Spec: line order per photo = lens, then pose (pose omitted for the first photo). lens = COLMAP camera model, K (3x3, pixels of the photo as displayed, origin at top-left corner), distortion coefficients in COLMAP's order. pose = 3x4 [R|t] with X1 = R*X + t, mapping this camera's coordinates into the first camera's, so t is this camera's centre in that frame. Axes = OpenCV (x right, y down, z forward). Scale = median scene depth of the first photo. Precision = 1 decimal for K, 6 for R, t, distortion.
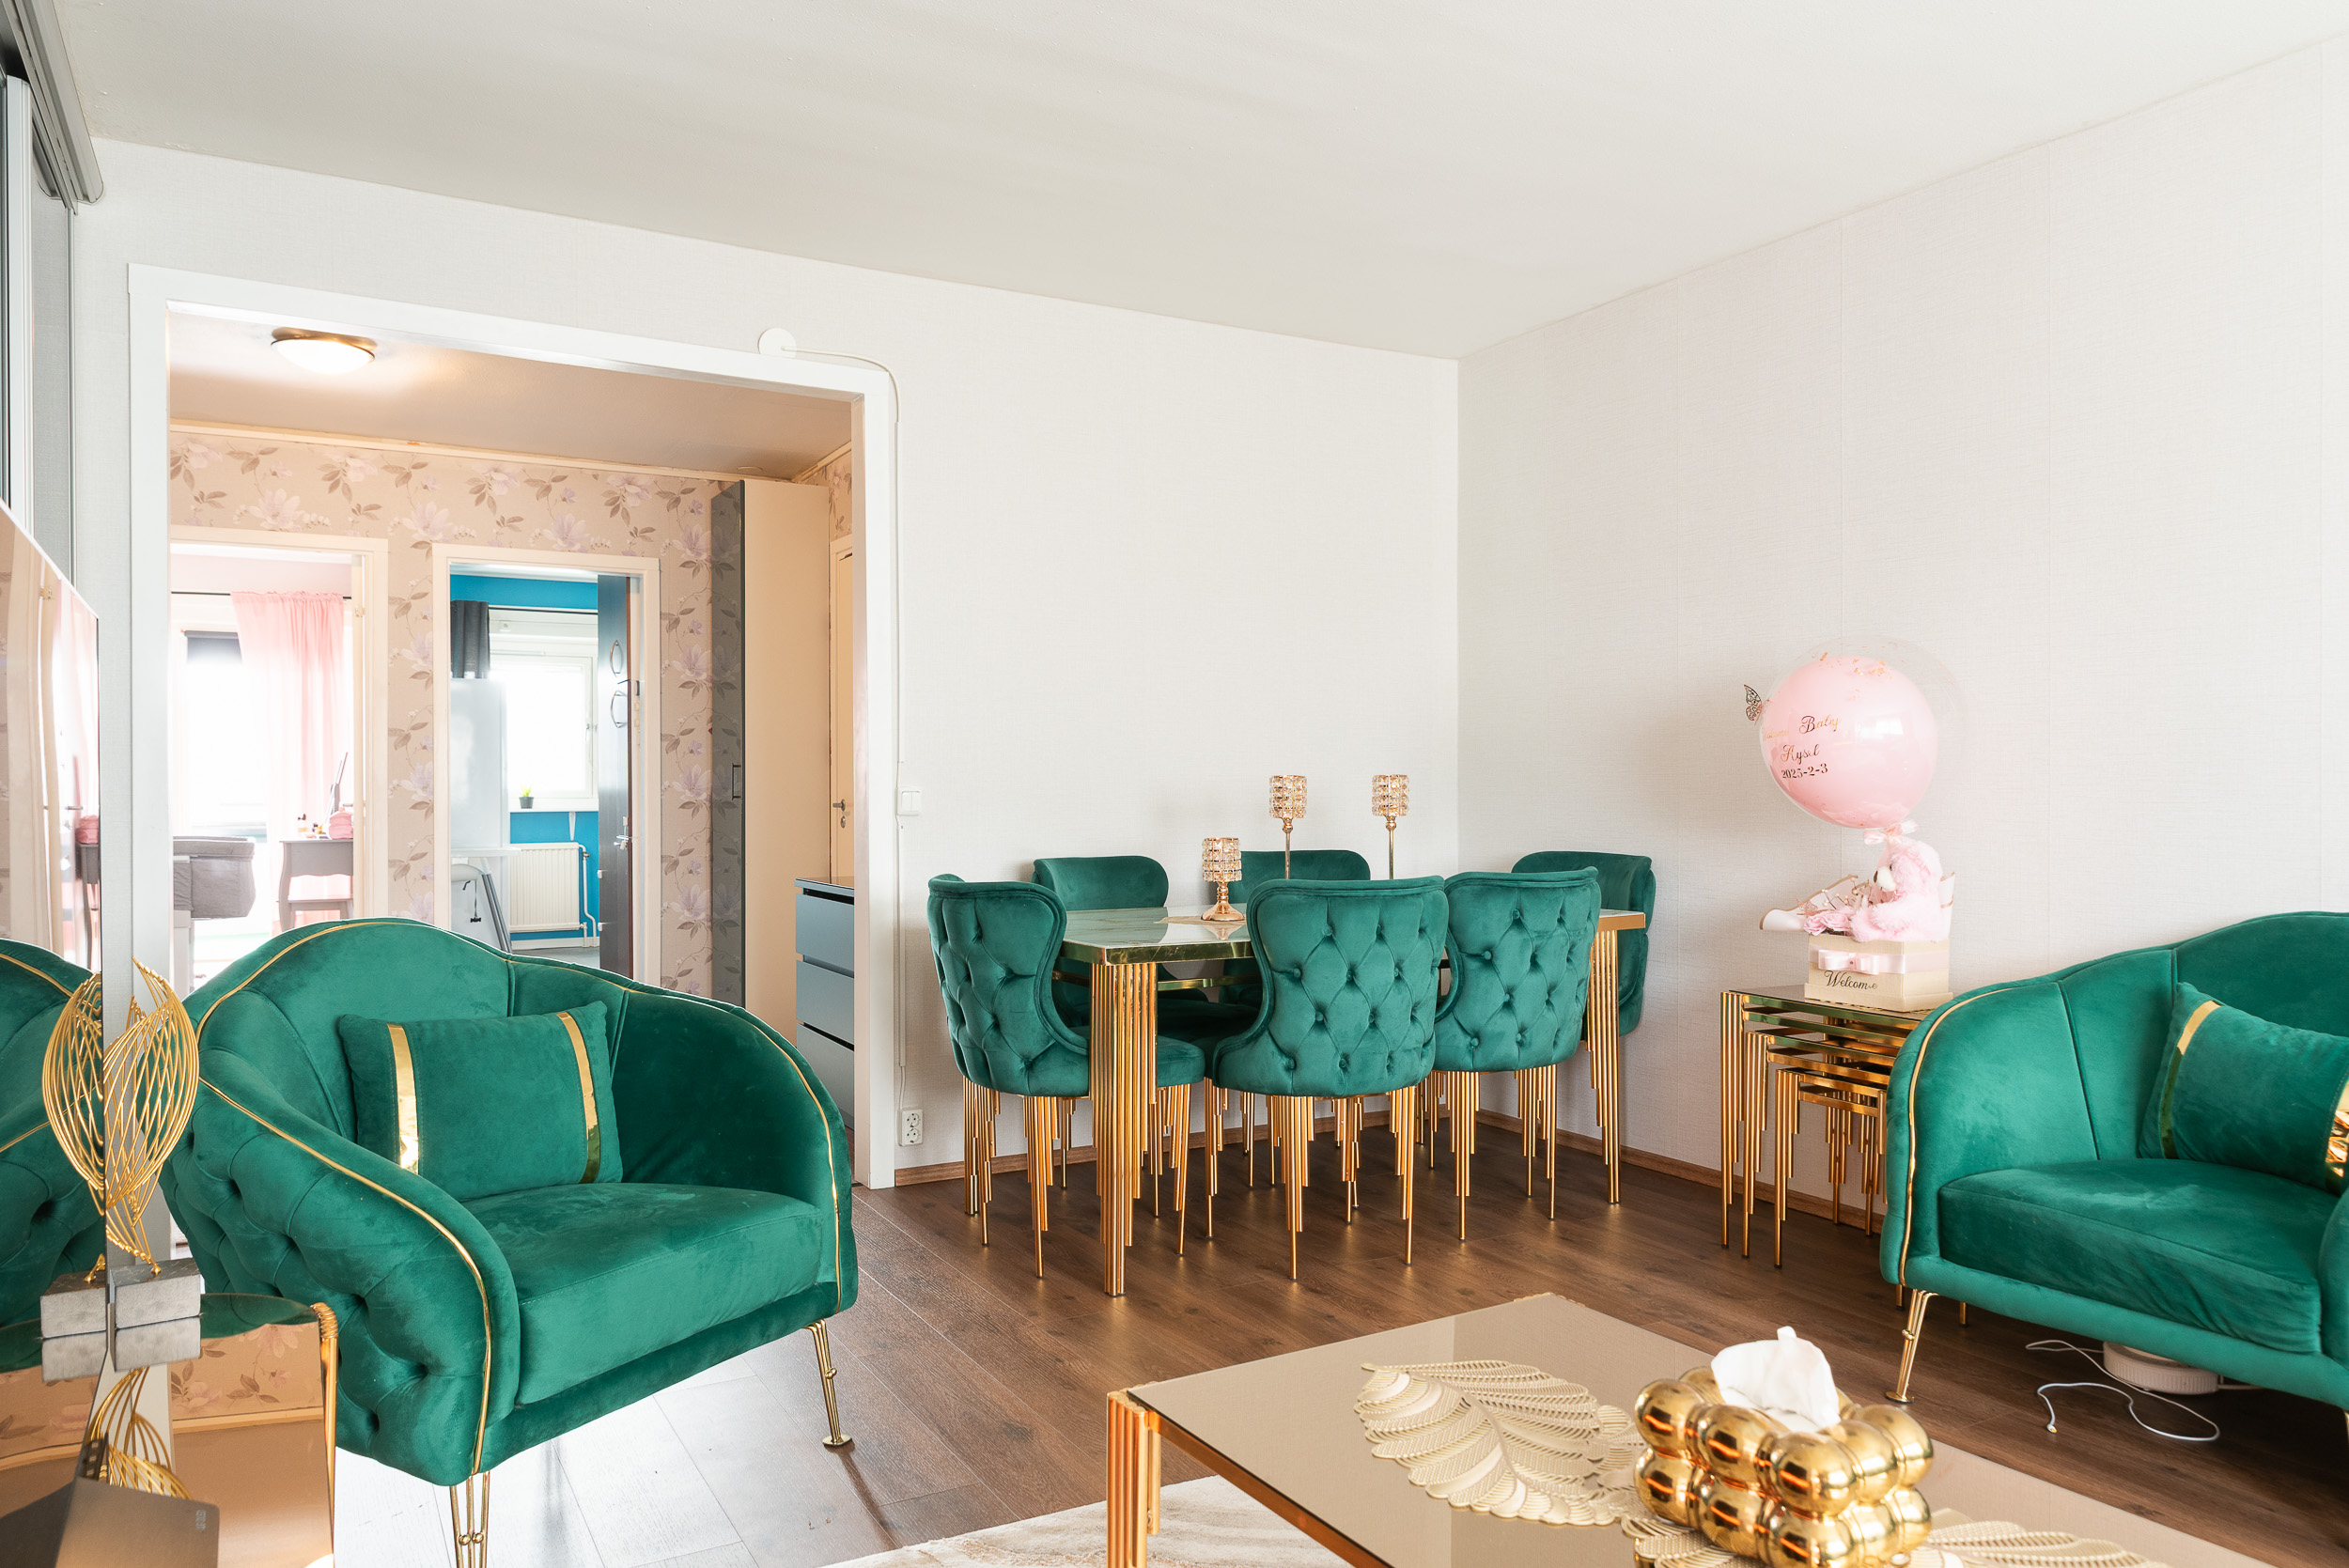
lens RADIAL K [[1551.8, 0, 1175.0], [0, 1551.8, 793.7], [0, 0, 1]] dist [0.001170, -0.003306]
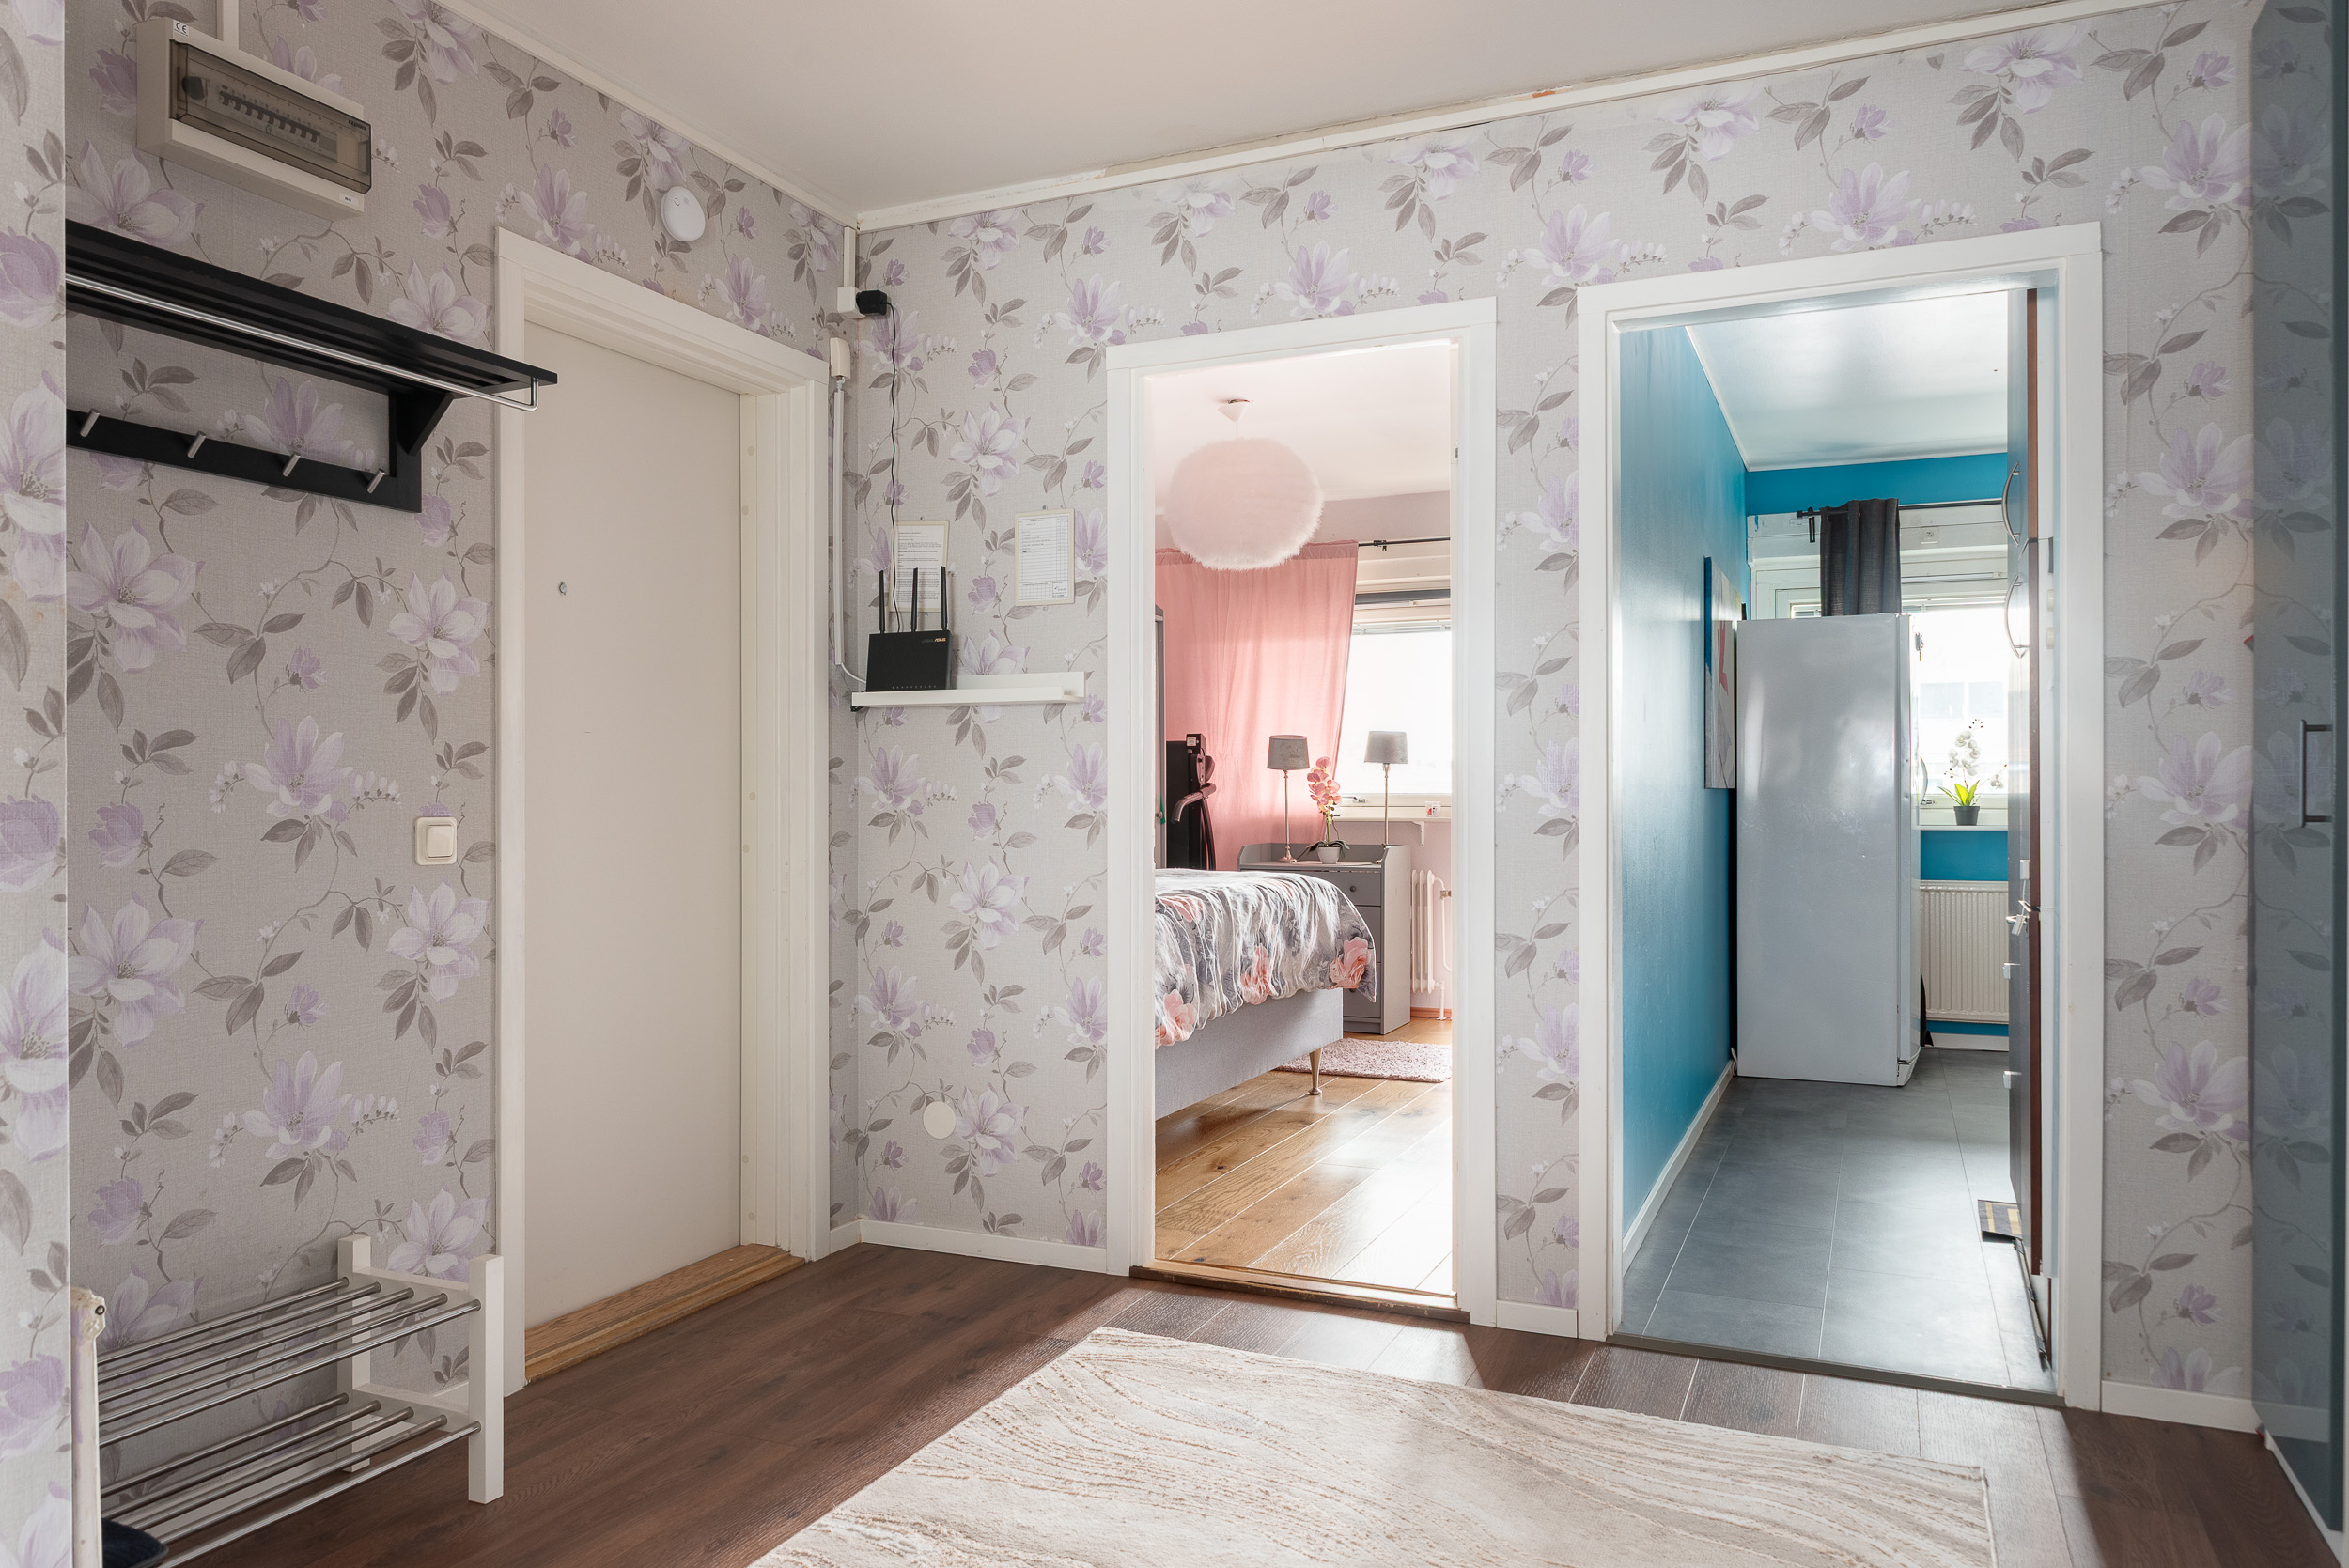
lens RADIAL K [[1551.8, 0, 1175.0], [0, 1551.8, 793.7], [0, 0, 1]] dist [0.001170, -0.003306]
pose [[0.586194, 0.002632, -0.810167, -0.145514], [-0.004652, 0.999989, -0.000117, -0.002154], [0.810158, 0.003837, 0.586199, 0.564425]]
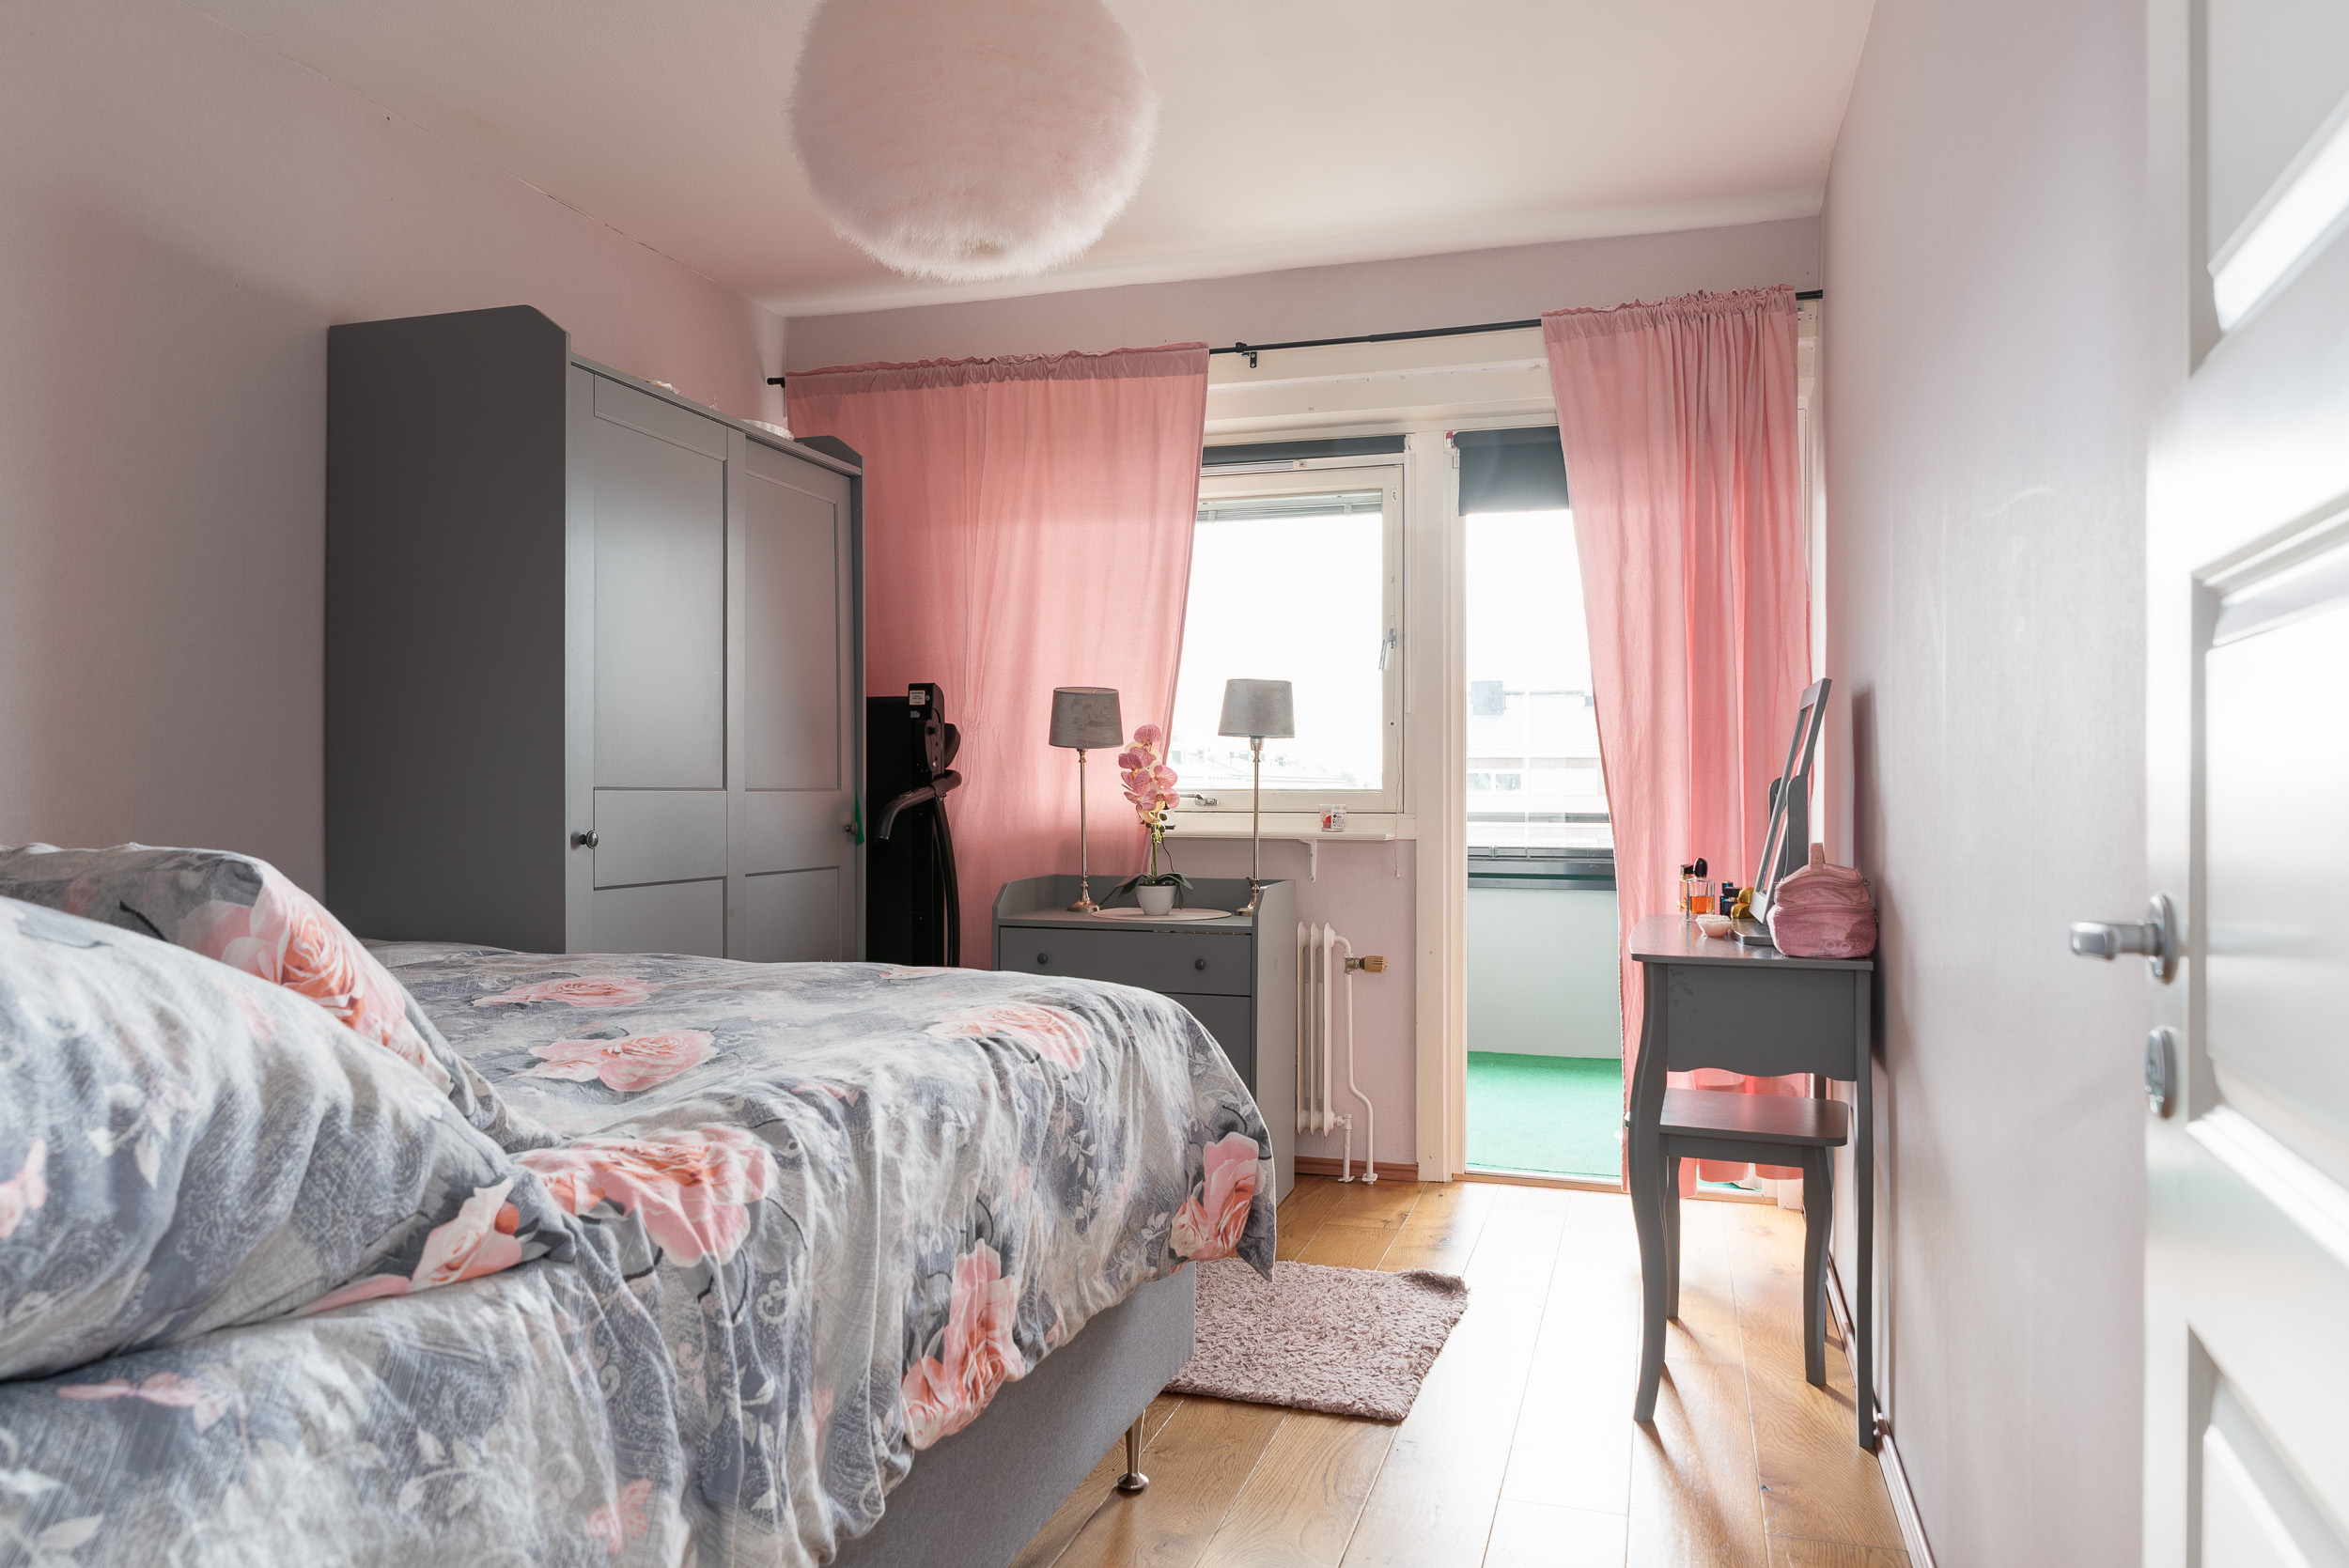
lens RADIAL K [[1551.8, 0, 1175.0], [0, 1551.8, 793.7], [0, 0, 1]] dist [0.001170, -0.003306]
pose [[0.679466, 0.010148, -0.733637, -0.494544], [-0.009155, 0.999944, 0.005352, -0.004684], [0.733650, 0.003079, 0.679521, 0.865707]]
